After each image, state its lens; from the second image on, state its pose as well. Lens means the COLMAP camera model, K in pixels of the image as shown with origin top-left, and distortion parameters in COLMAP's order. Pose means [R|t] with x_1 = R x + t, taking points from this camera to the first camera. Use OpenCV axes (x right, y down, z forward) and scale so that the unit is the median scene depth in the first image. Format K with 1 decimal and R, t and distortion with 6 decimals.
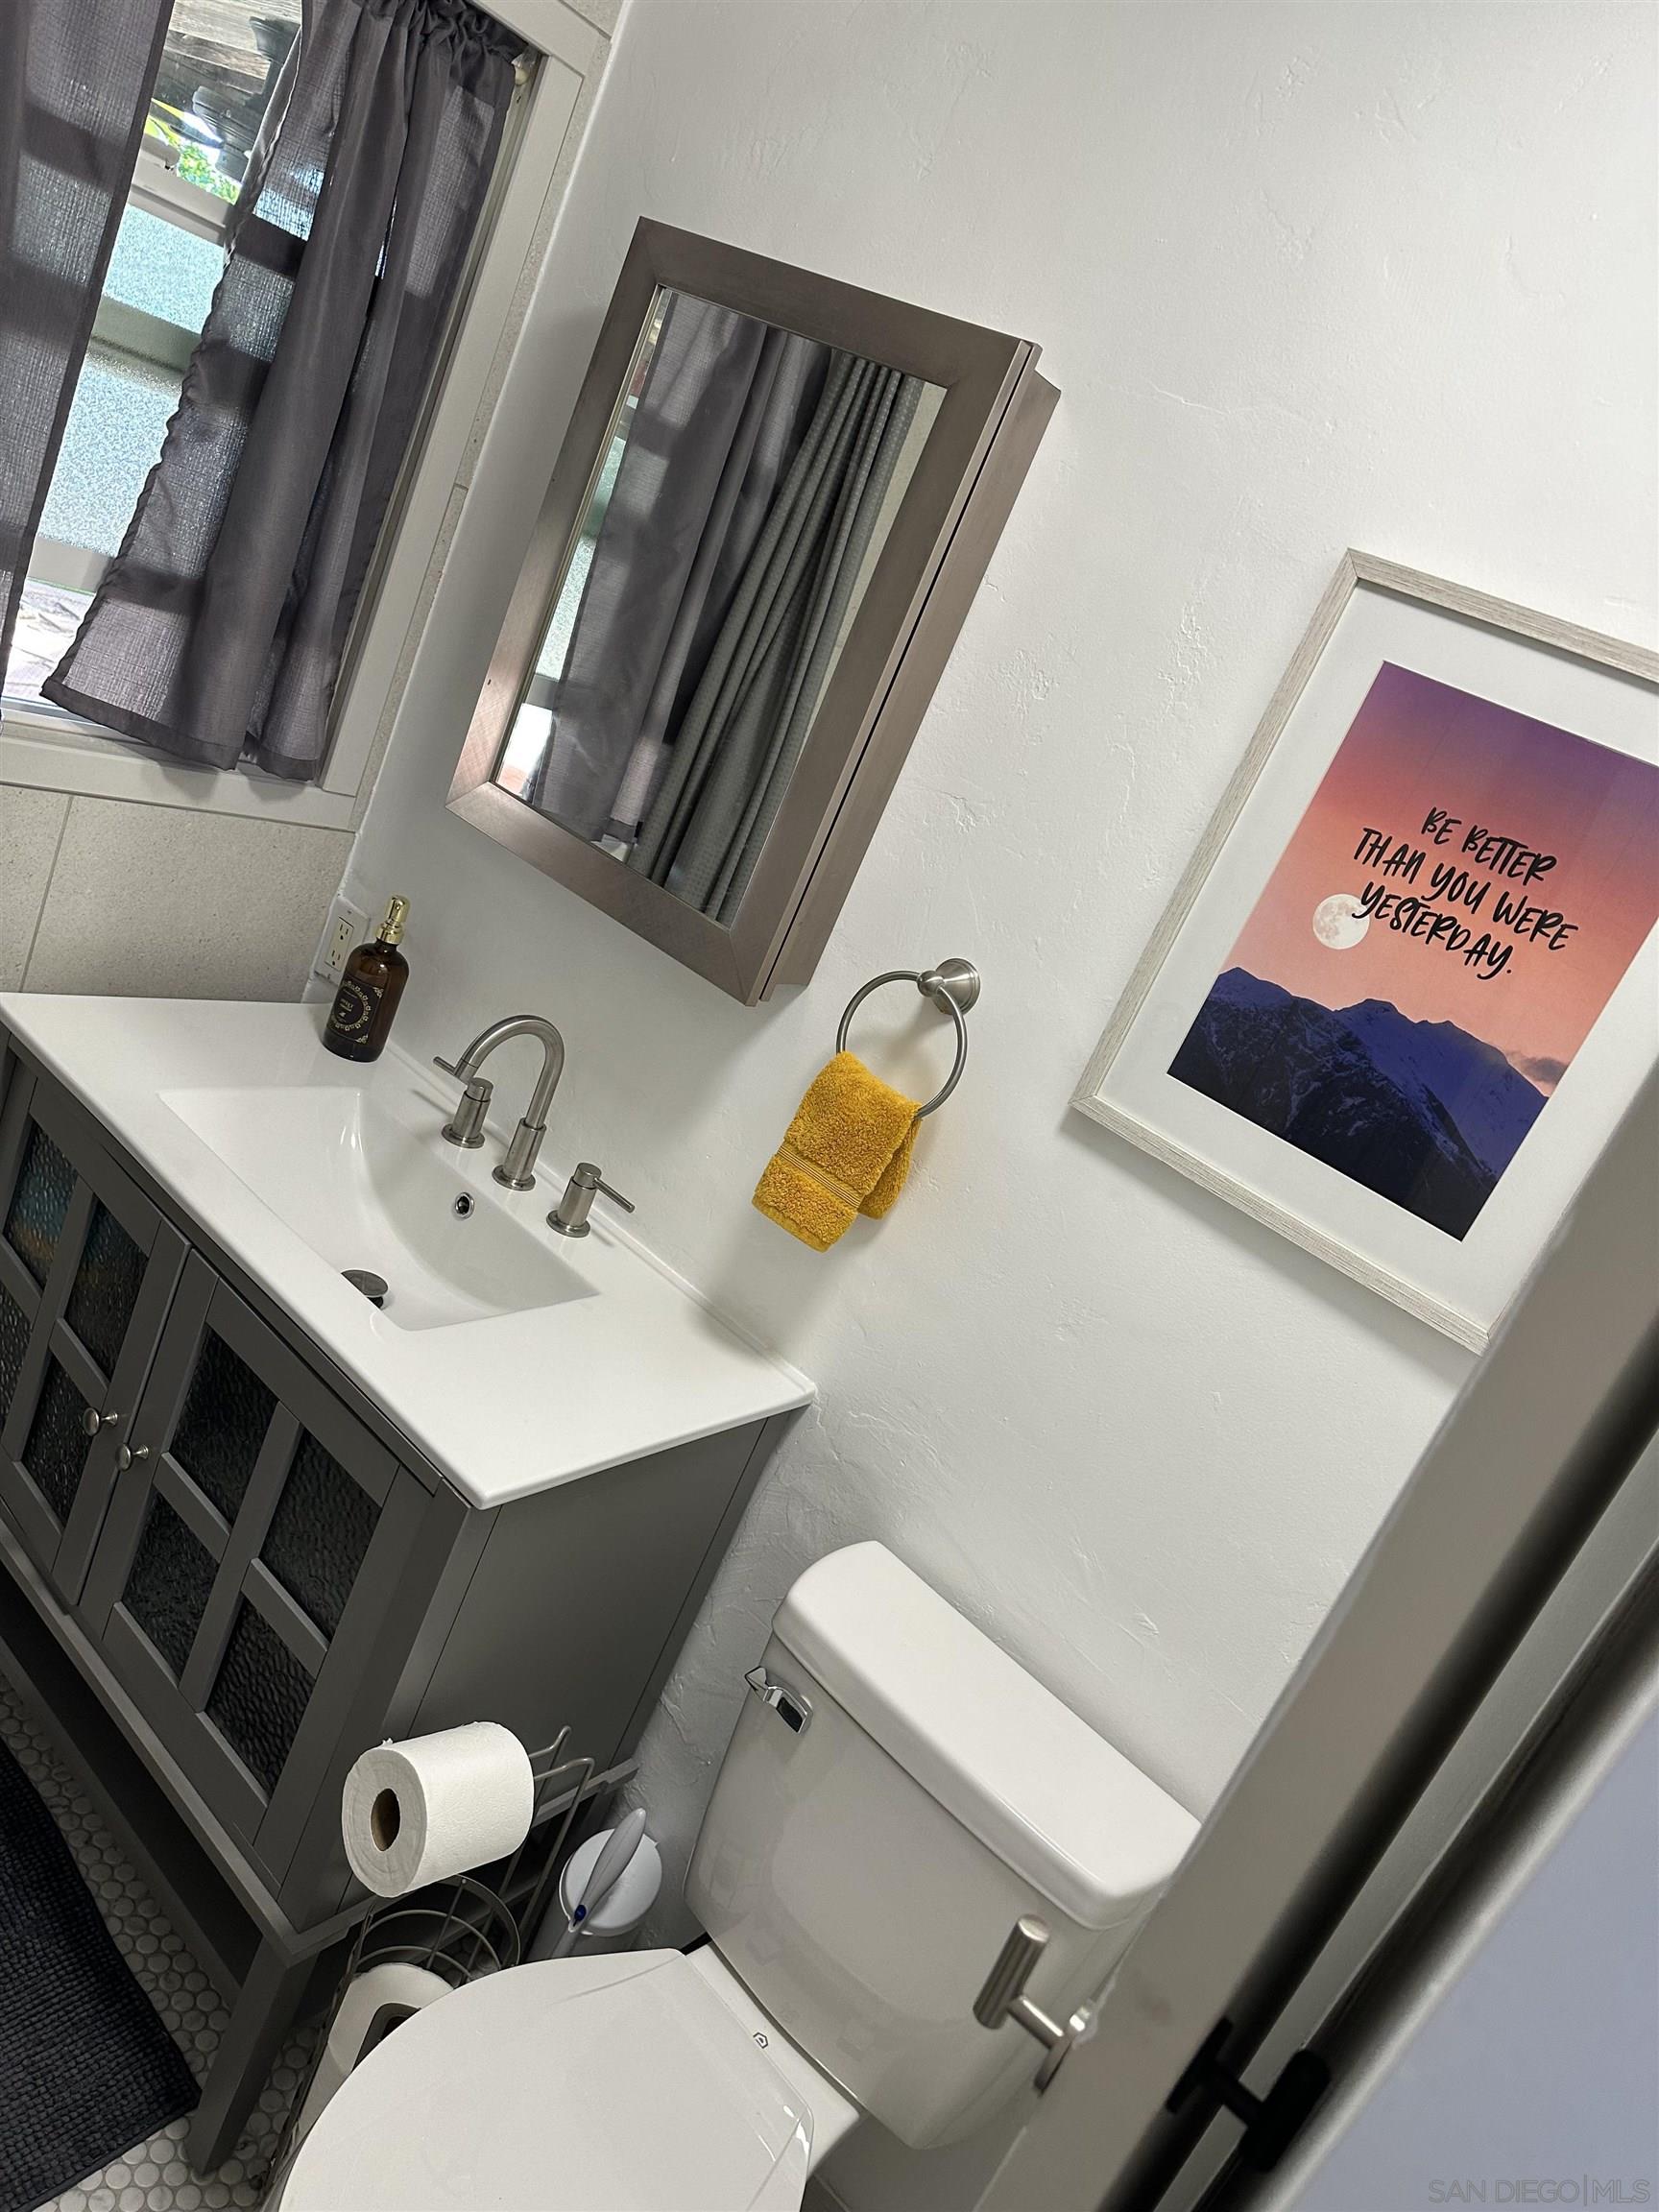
lens RADIAL K [[1546.7, 0, 840.6], [0, 1546.7, 1126.2], [0, 0, 1]] dist [0.016077, -0.022784]
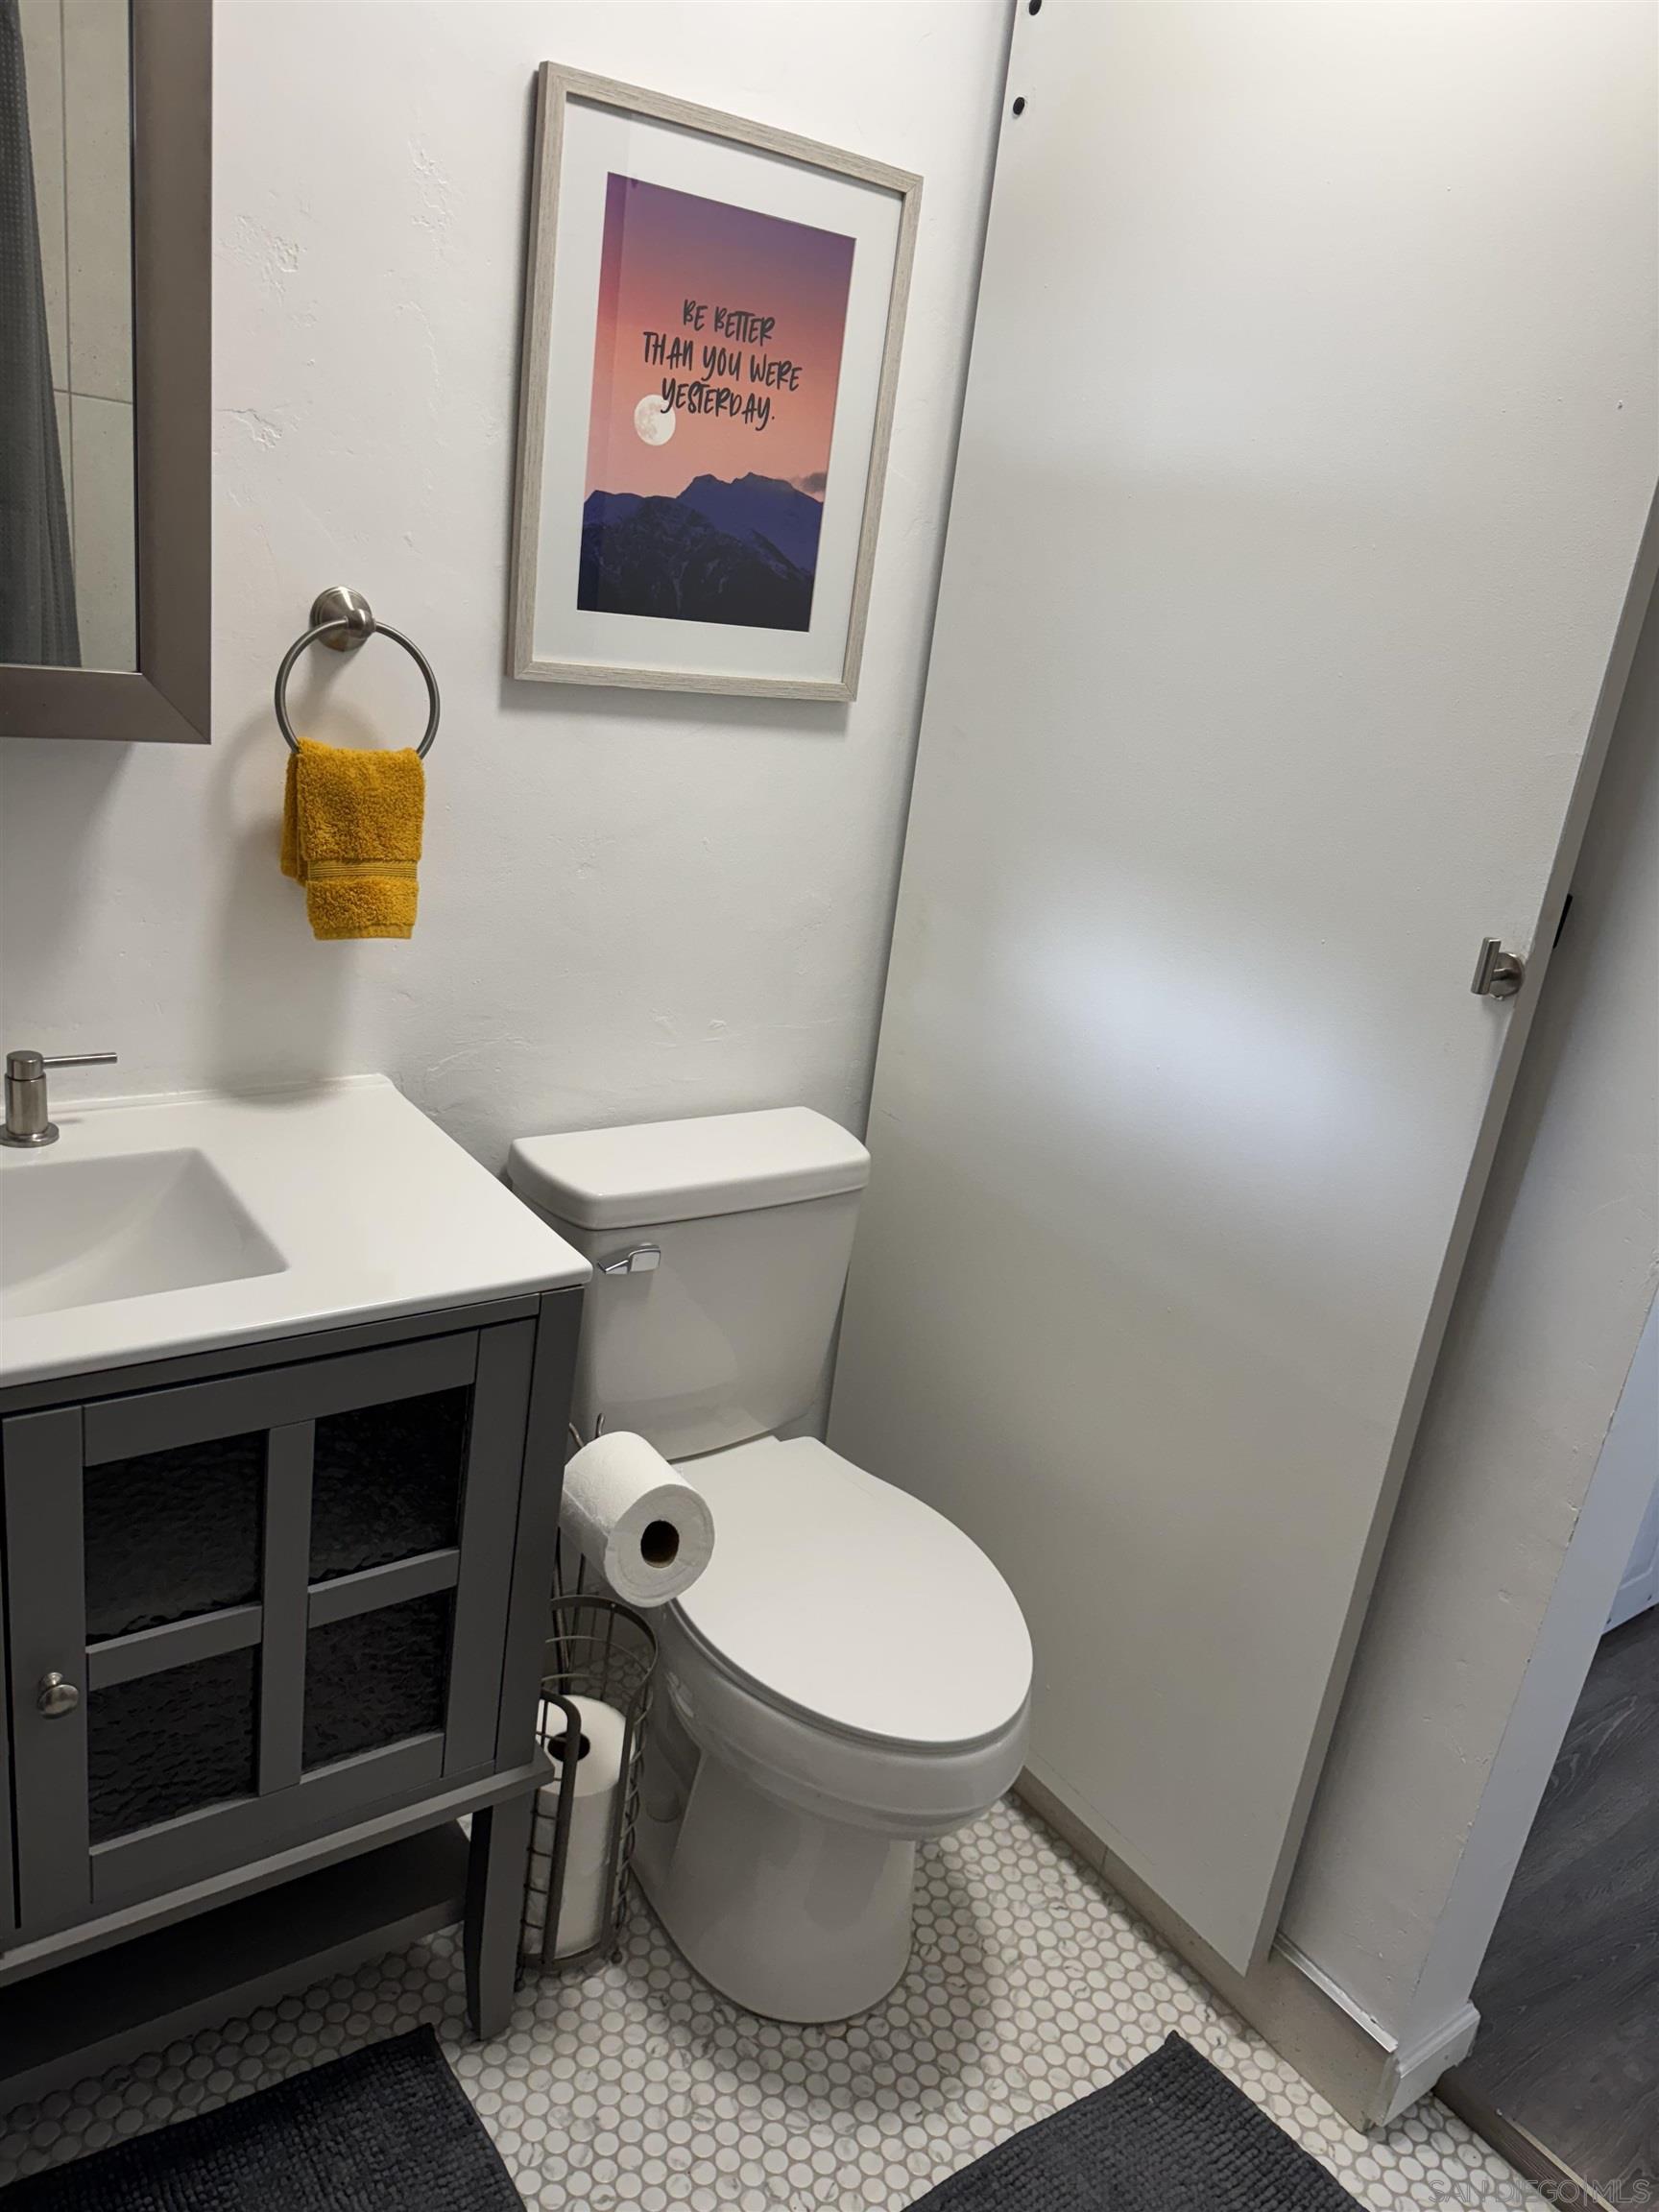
lens RADIAL K [[1577.6, 0, 820.6], [0, 1577.6, 1109.9], [0, 0, 1]] dist [0.000236, -0.006036]
pose [[0.299284, -0.636738, 0.710629, -0.718789], [0.301331, 0.769725, 0.562782, -0.318309], [-0.905334, 0.045703, 0.422235, 0.352133]]
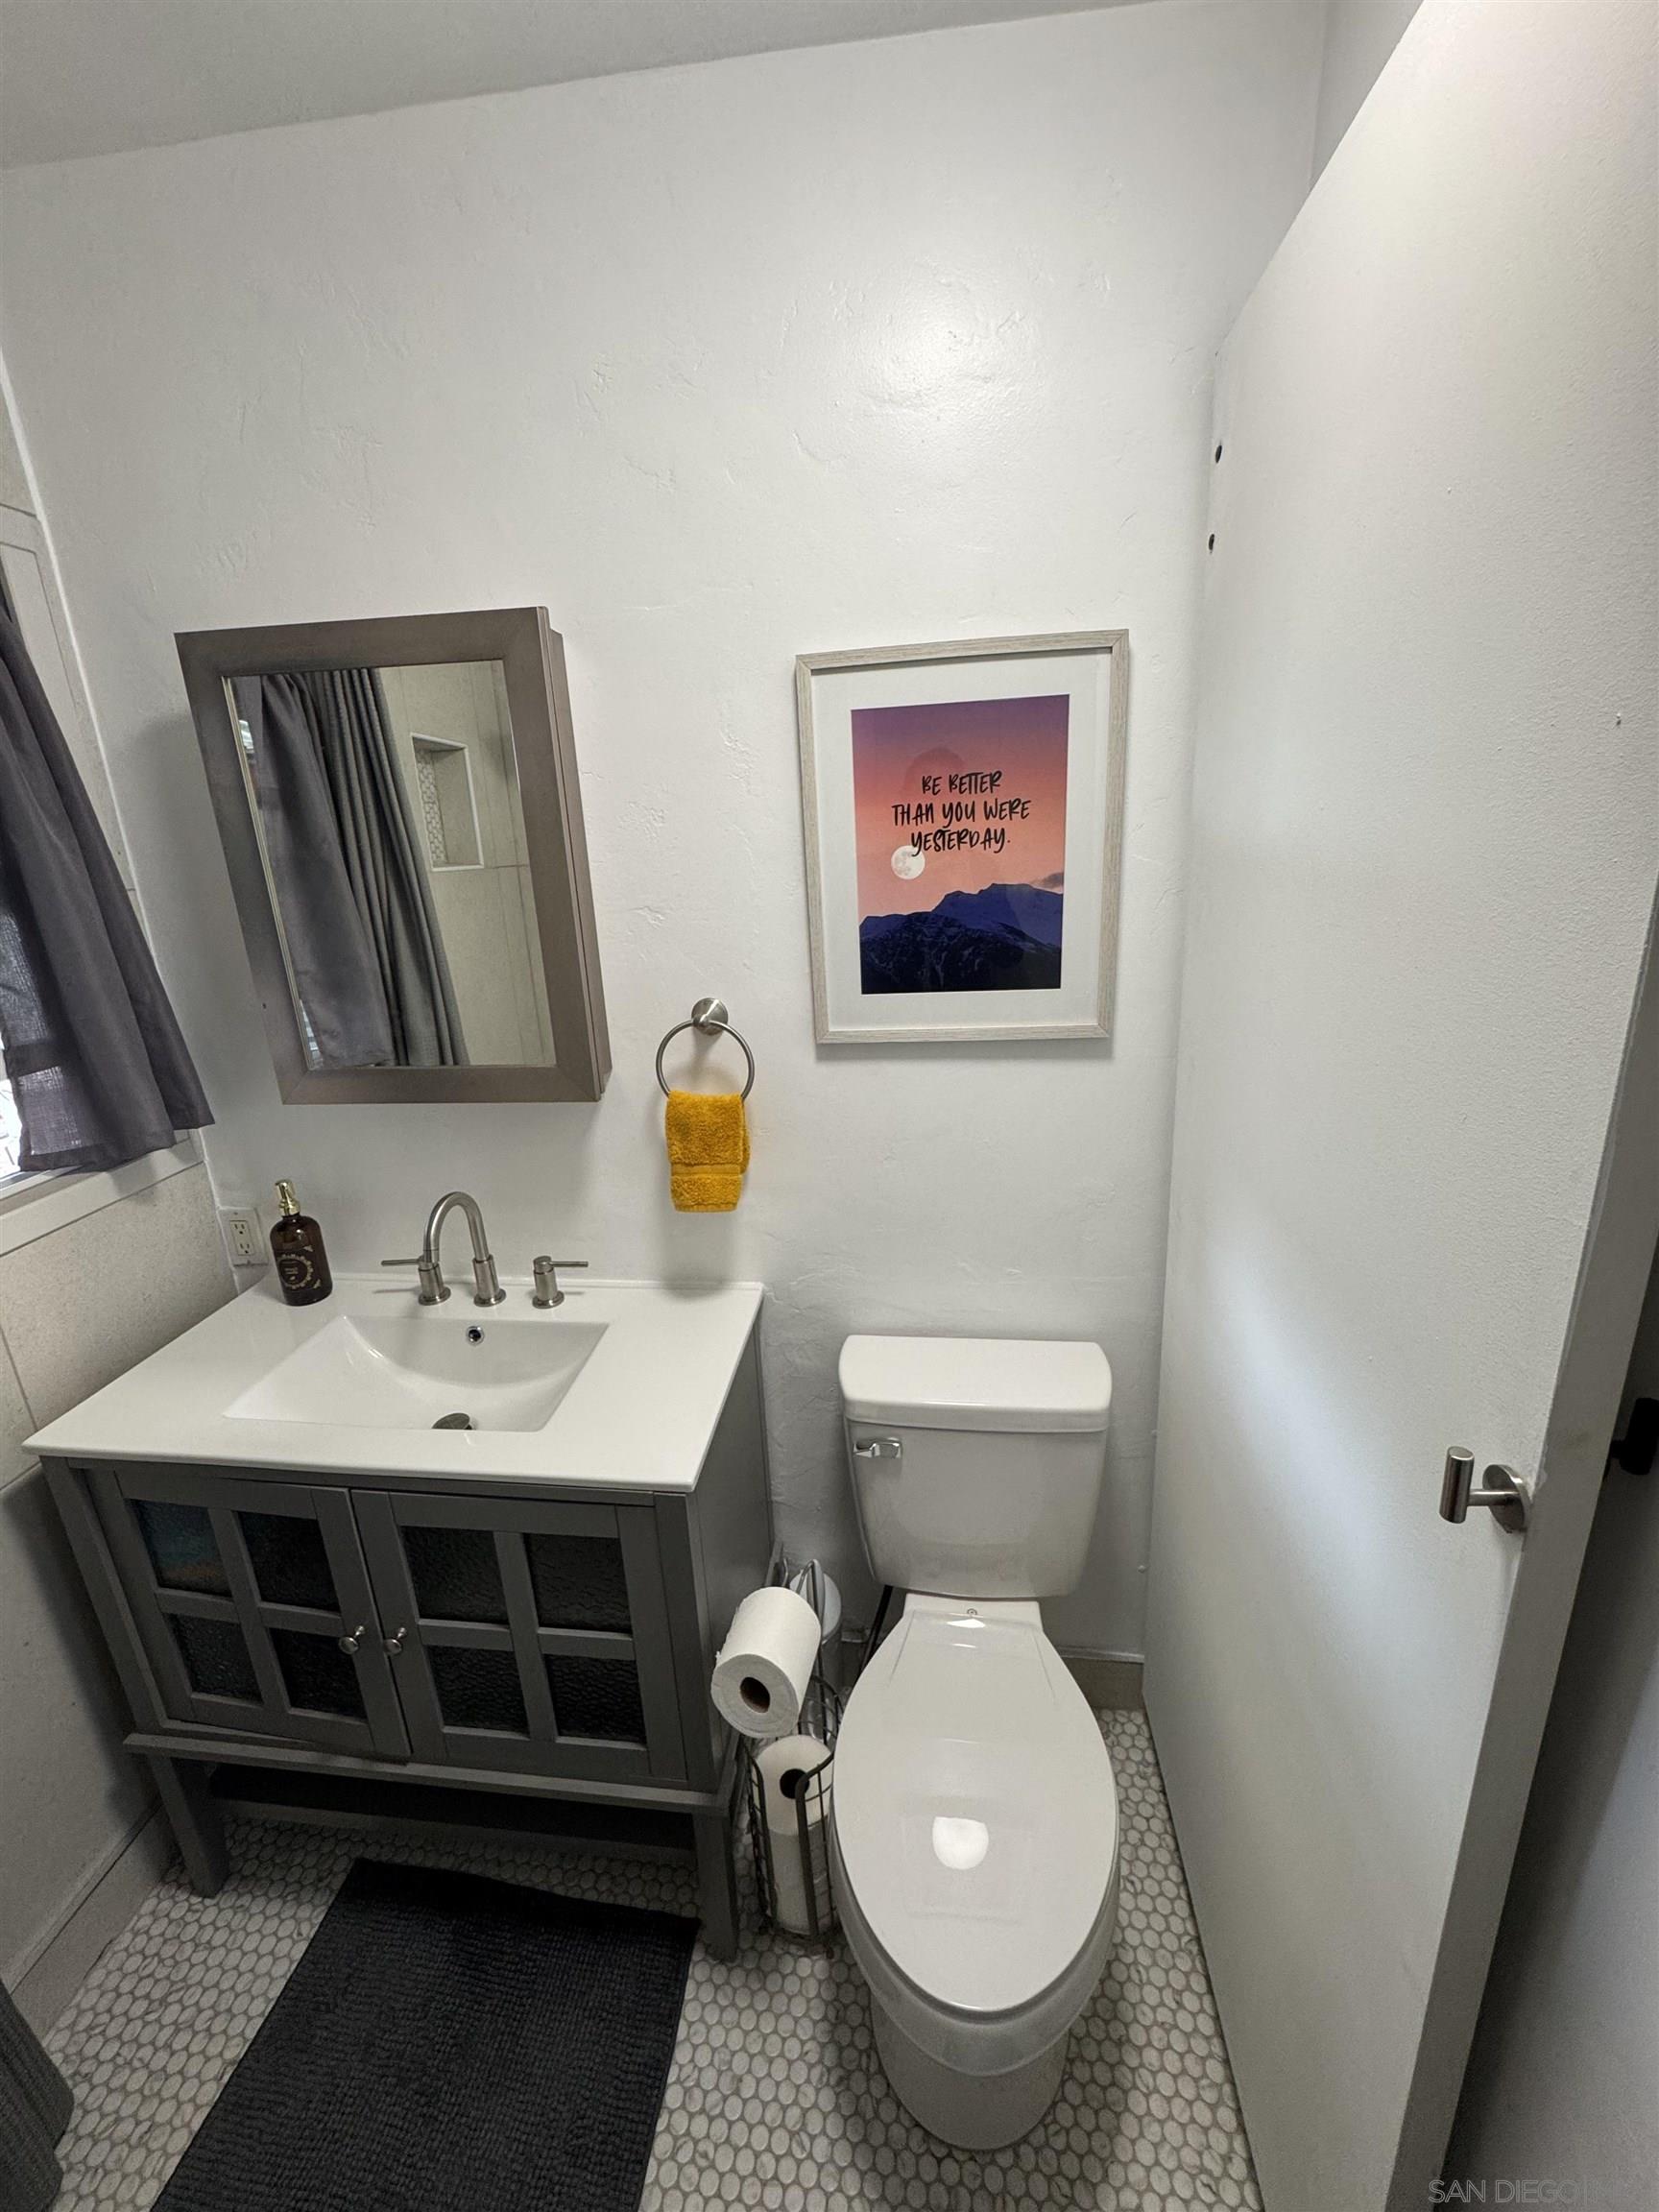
lens RADIAL K [[884.6, 0, 828.1], [0, 884.6, 1101.2], [0, 0, 1]] dist [-0.004540, 0.001132]
pose [[0.763381, -0.550422, 0.338061, -0.179919], [0.526783, 0.833367, 0.167330, -0.106520], [-0.373831, 0.050349, 0.926129, 0.141878]]
